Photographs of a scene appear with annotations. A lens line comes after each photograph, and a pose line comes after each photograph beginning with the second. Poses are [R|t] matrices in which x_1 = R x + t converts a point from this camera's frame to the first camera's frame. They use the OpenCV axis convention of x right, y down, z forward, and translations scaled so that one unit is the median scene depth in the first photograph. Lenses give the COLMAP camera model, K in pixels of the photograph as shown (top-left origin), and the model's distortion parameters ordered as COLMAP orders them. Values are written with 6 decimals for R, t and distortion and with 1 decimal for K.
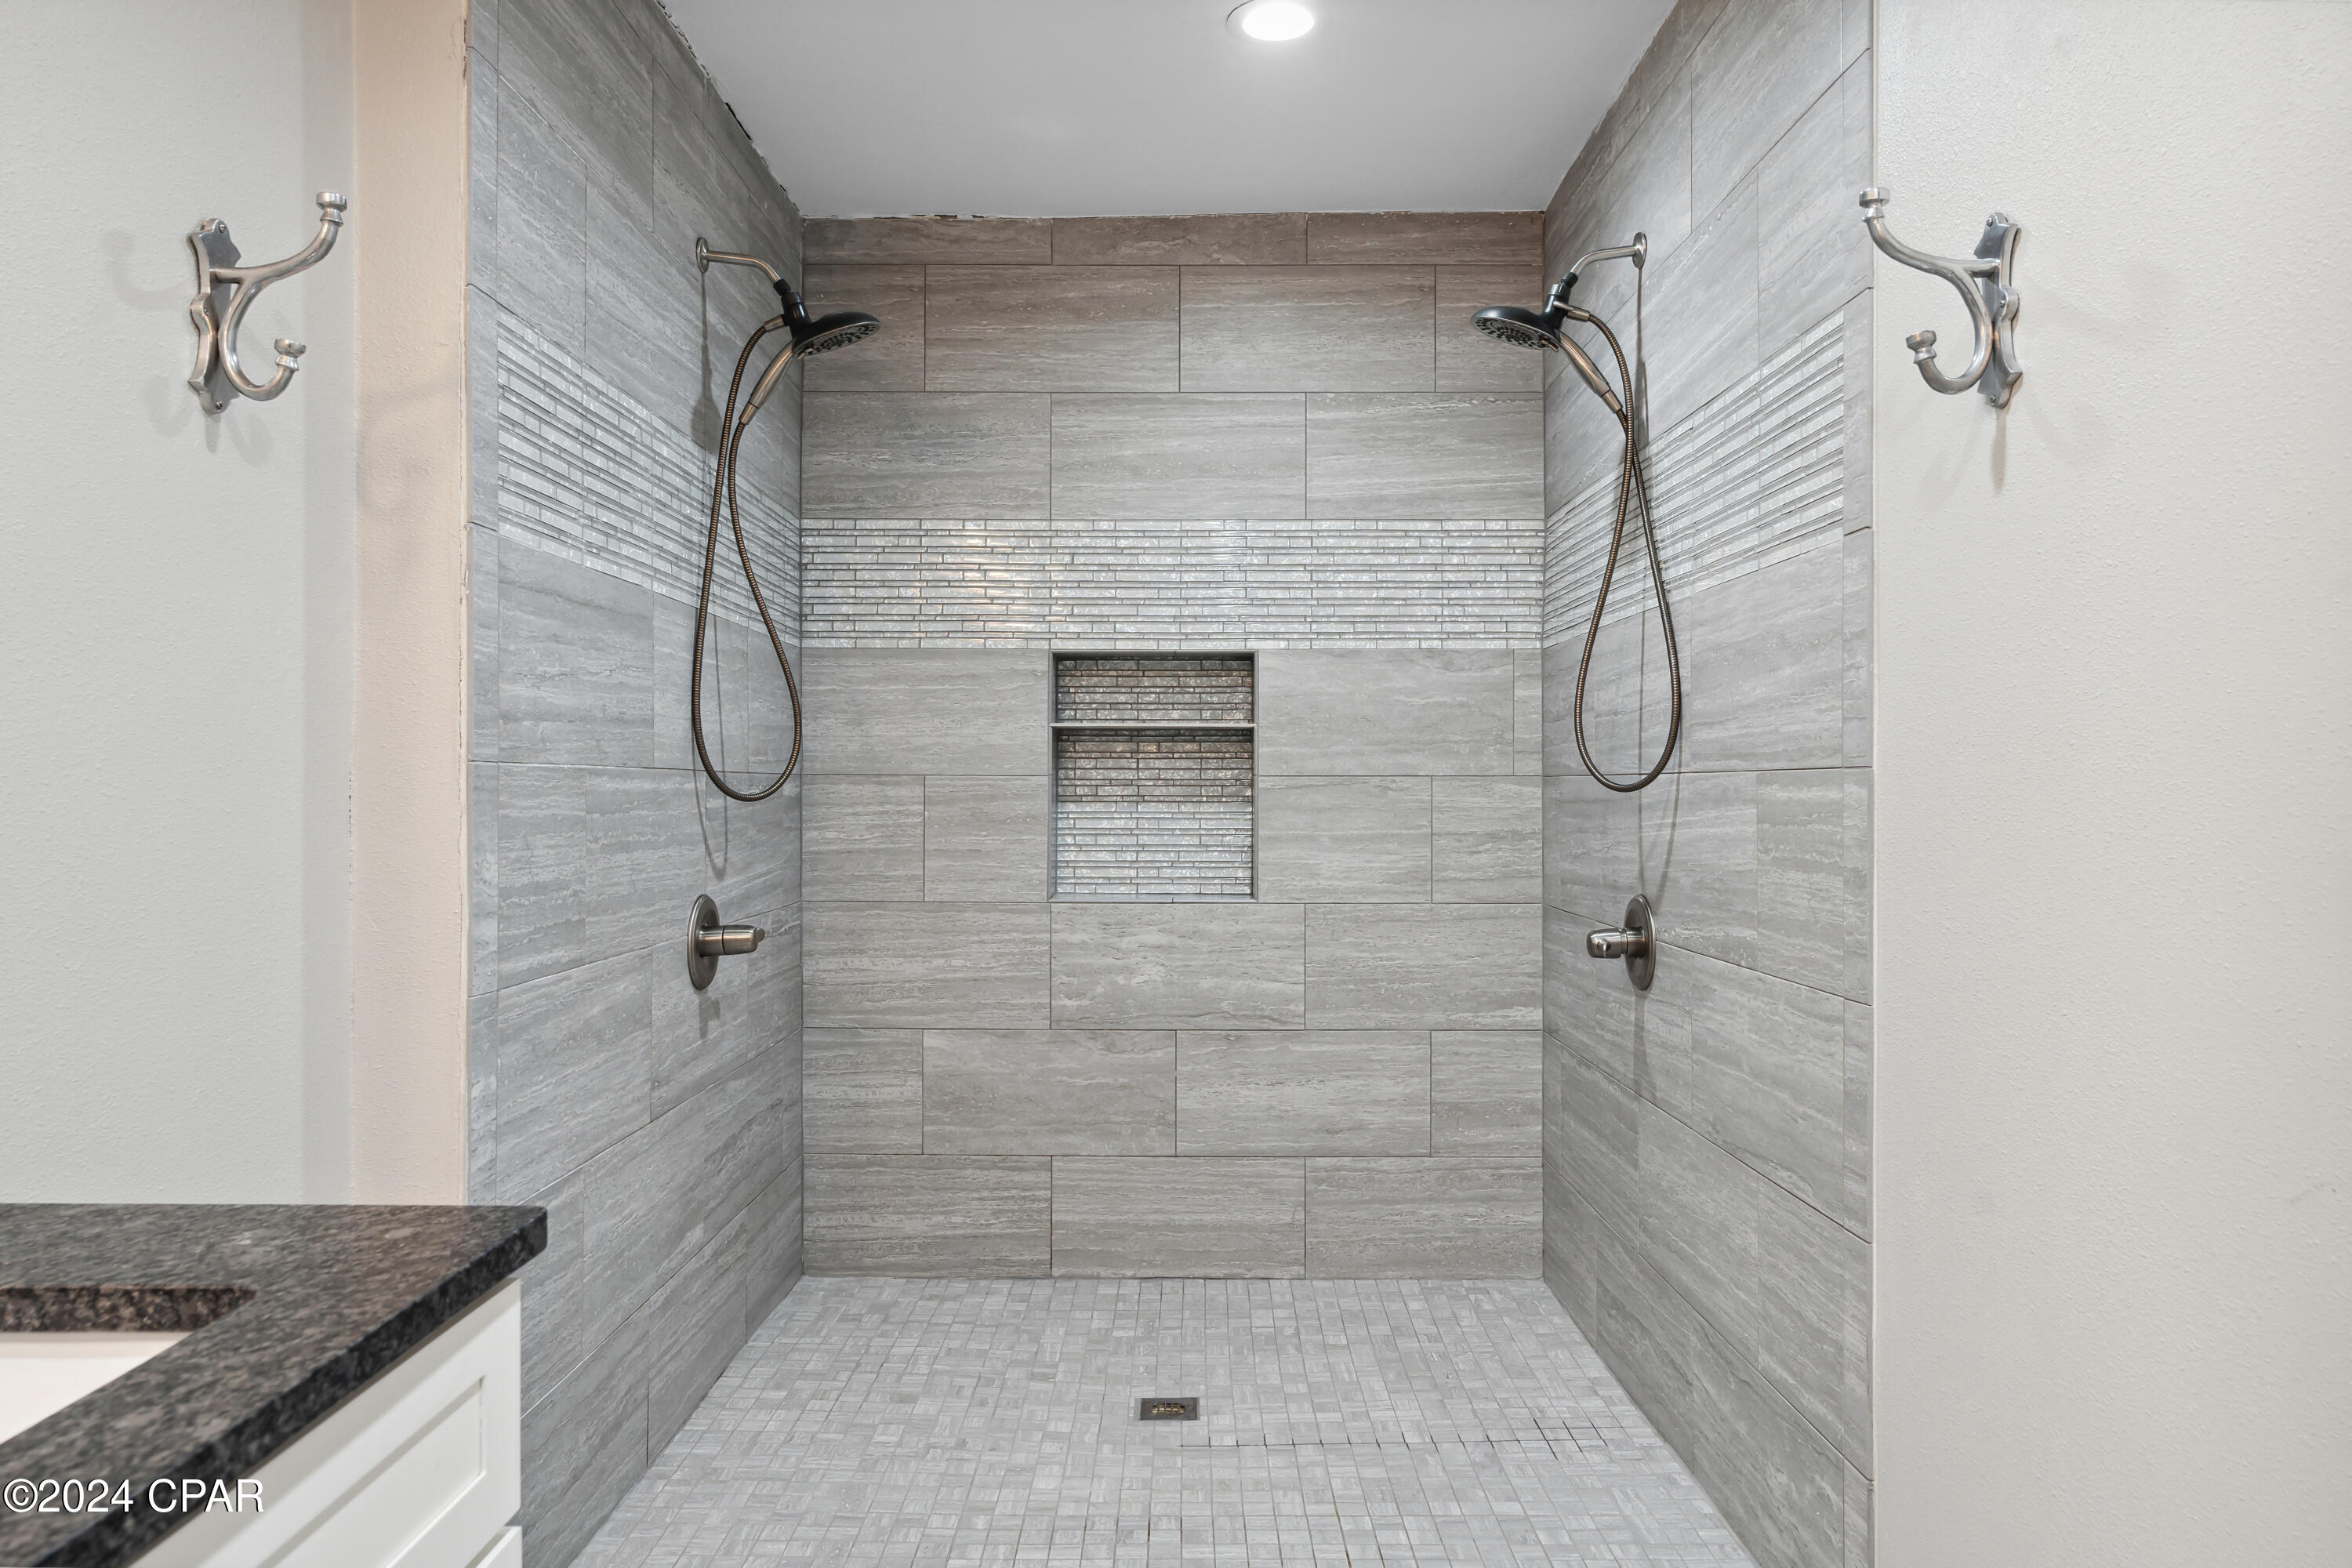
lens RADIAL K [[1574.4, 0, 1186.0], [0, 1574.4, 795.8], [0, 0, 1]] dist [-0.002152, 0.002524]
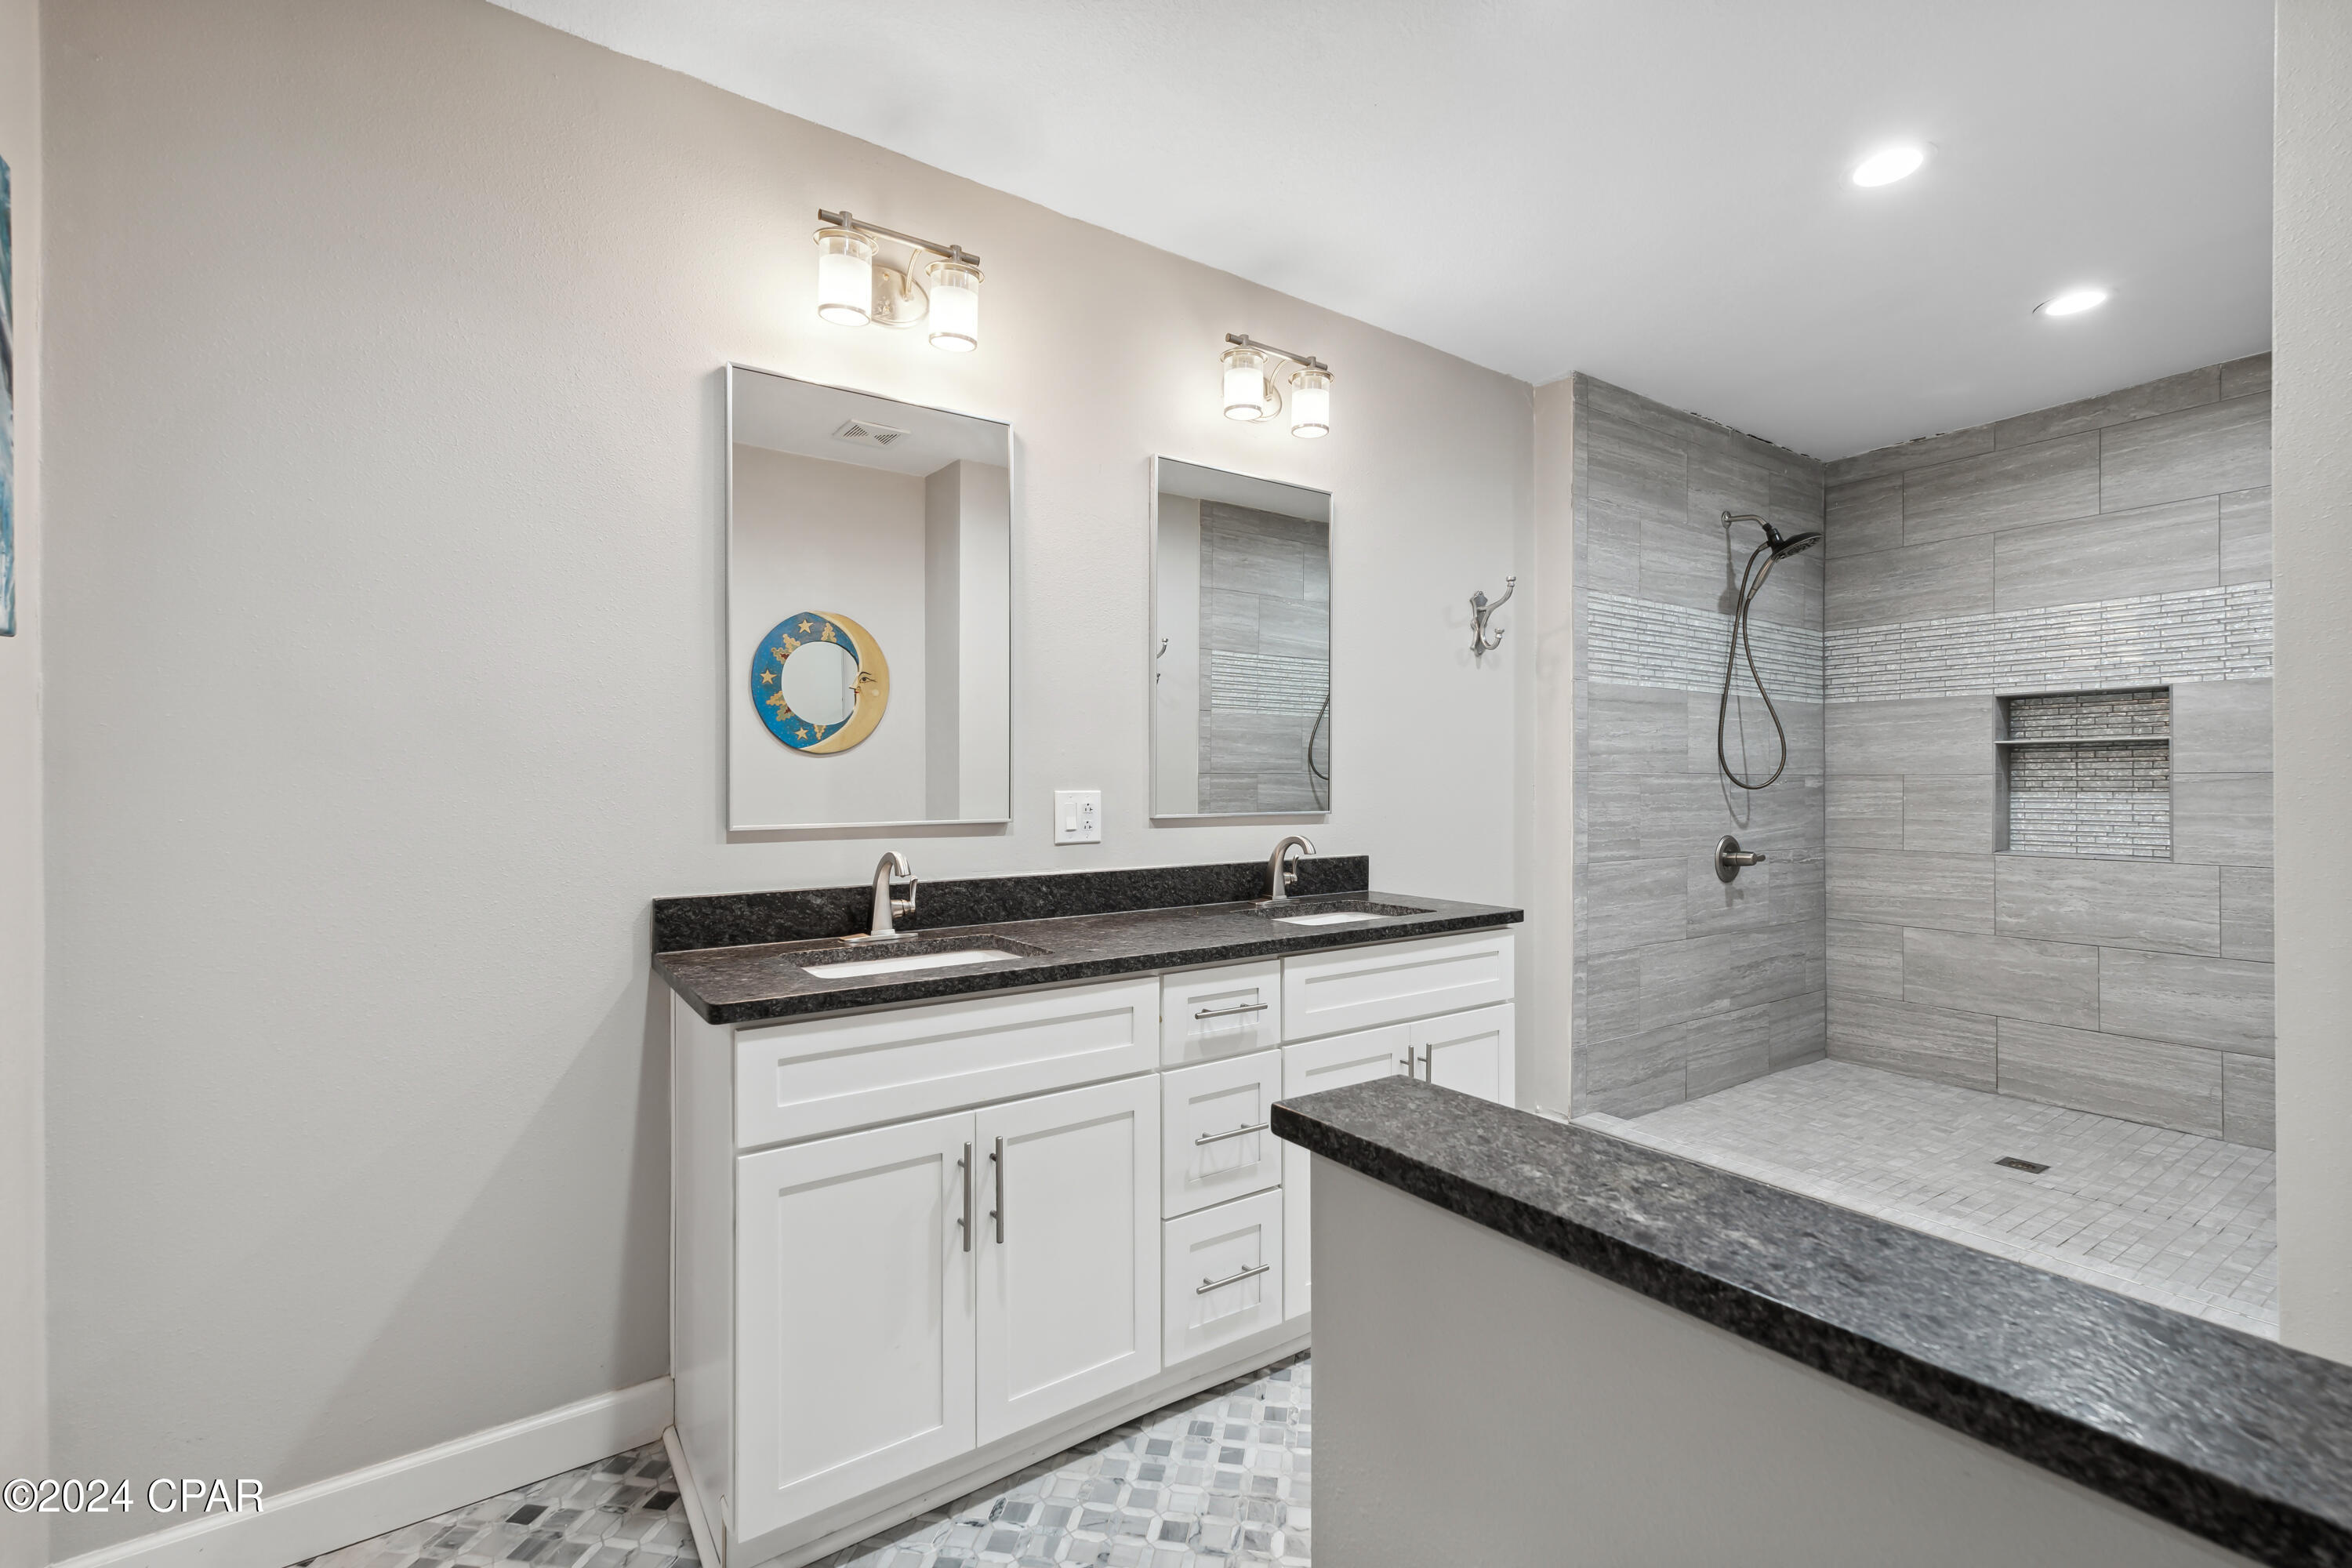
lens RADIAL K [[1055.8, 0, 1182.4], [0, 1055.8, 789.4], [0, 0, 1]] dist [0.000202, 0.002551]
pose [[0.564193, 0.001709, -0.825641, 0.331895], [-0.002987, 0.999996, 0.000029, 0.004663], [0.825637, 0.002450, 0.564196, -0.272678]]
